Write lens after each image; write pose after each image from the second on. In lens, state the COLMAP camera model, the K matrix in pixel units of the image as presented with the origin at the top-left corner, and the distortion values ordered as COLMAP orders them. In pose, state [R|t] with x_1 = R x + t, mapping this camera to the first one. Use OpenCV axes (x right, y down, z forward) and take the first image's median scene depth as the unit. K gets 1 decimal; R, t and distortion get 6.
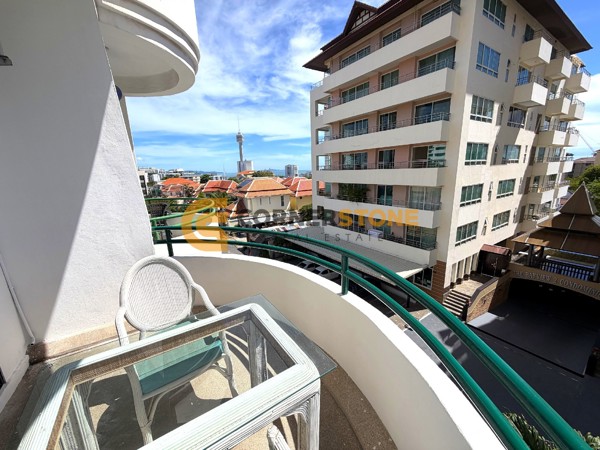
lens RADIAL K [[240.1, 0, 296.3], [0, 240.1, 224.0], [0, 0, 1]] dist [0.003545, -0.000296]
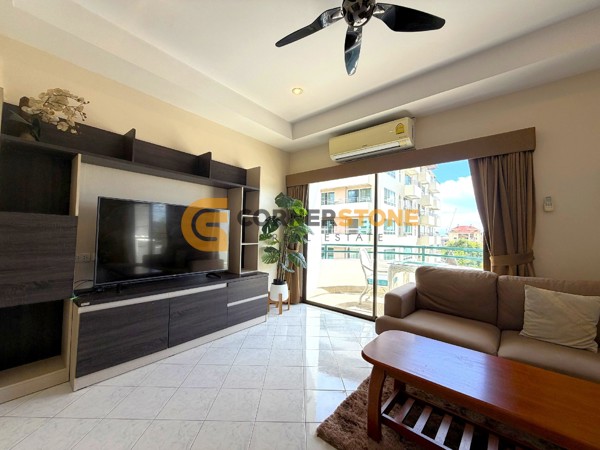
lens RADIAL K [[240.1, 0, 297.9], [0, 240.1, 224.2], [0, 0, 1]] dist [0.003545, -0.000296]
pose [[0.948878, 0.068115, 0.308206, -0.167634], [0.015064, 0.965554, -0.259767, 0.044502], [-0.315284, 0.251130, 0.915167, -0.101771]]
